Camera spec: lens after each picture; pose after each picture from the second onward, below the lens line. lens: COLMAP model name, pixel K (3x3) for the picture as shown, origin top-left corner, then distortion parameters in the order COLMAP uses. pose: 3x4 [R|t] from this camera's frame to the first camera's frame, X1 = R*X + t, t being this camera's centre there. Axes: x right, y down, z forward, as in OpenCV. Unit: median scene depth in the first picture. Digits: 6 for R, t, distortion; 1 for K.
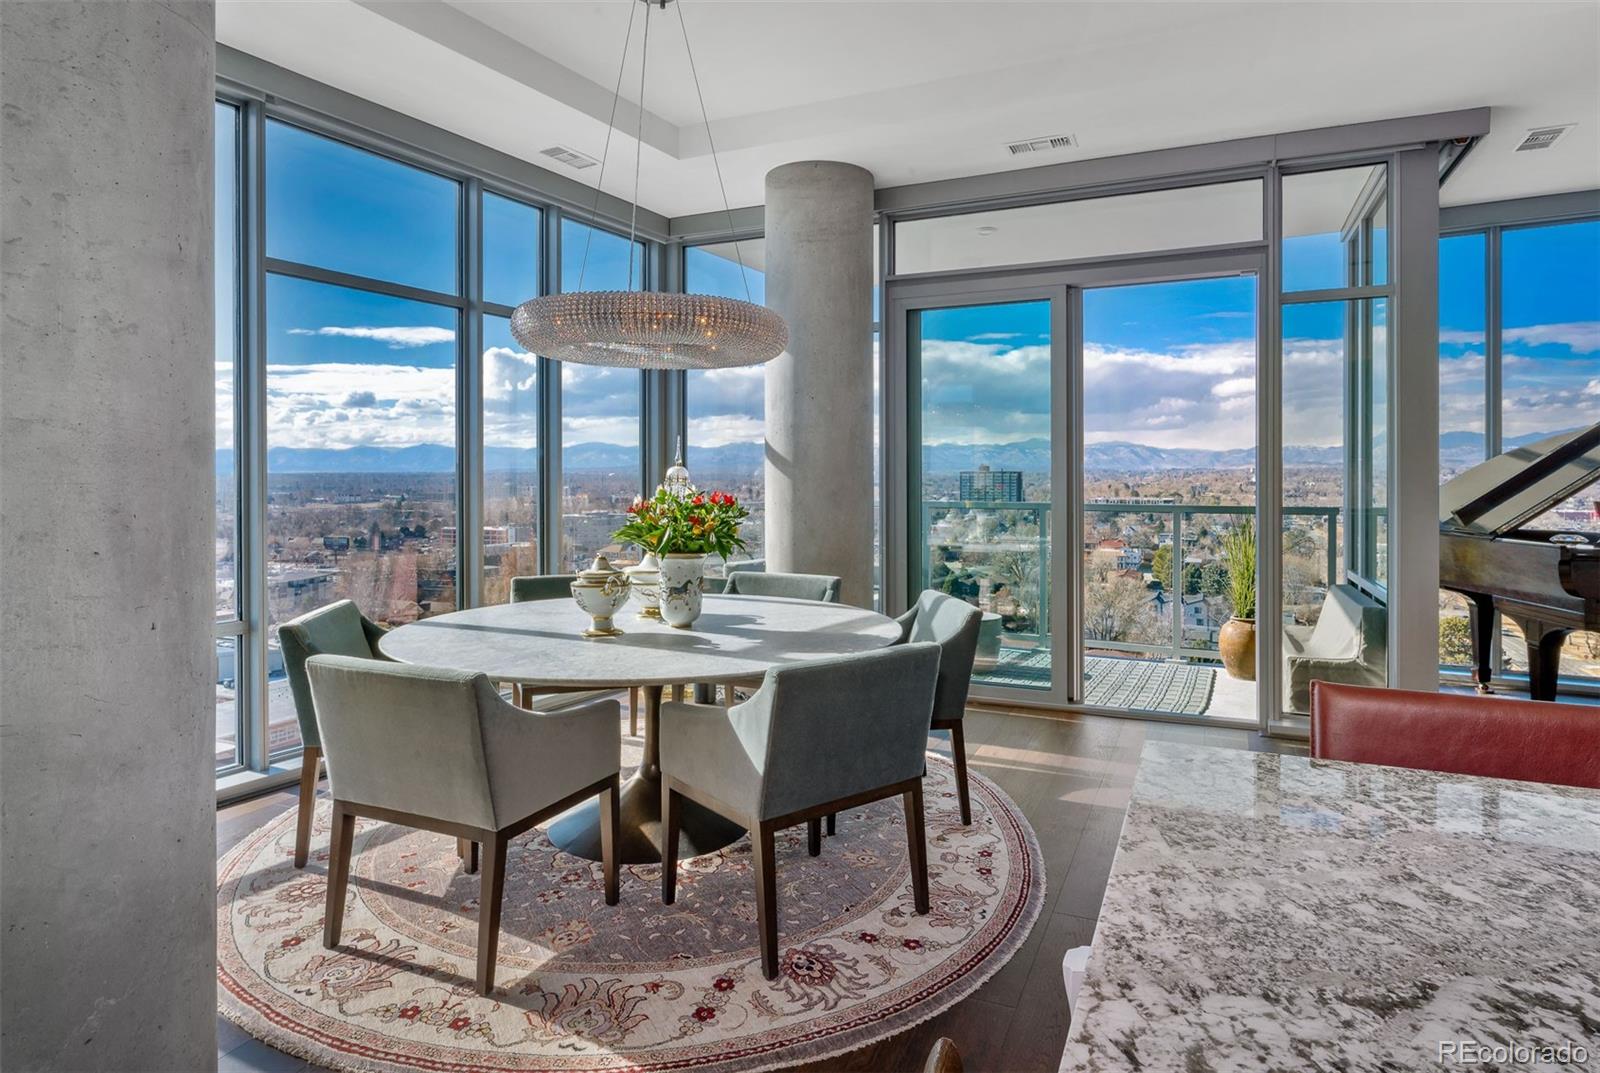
lens RADIAL K [[913.3, 0, 818.0], [0, 913.3, 471.5], [0, 0, 1]] dist [0.004395, 0.000336]
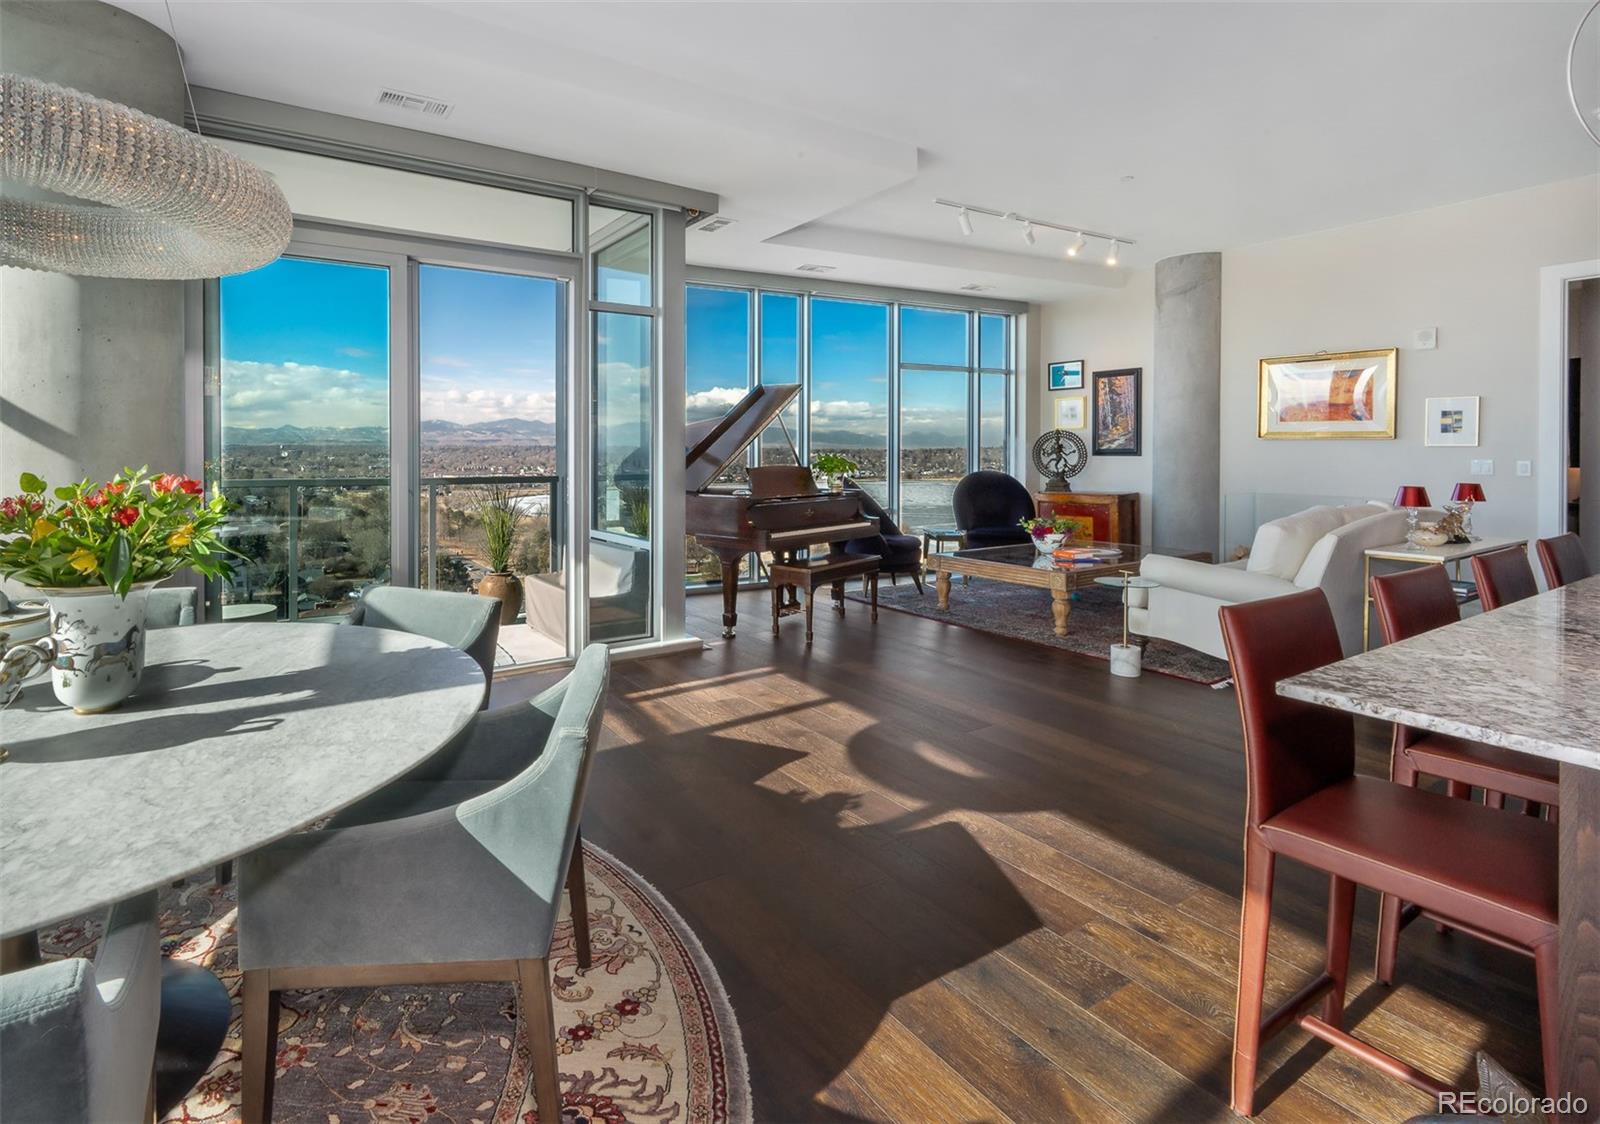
lens RADIAL K [[757.7, 0, 701.0], [0, 757.7, 455.1], [0, 0, 1]] dist [0.000378, 0.000506]
pose [[0.576826, -0.003236, 0.816860, -0.242413], [-0.004647, 0.999963, 0.007243, 0.001865], [-0.816854, -0.007974, 0.576790, 0.310483]]
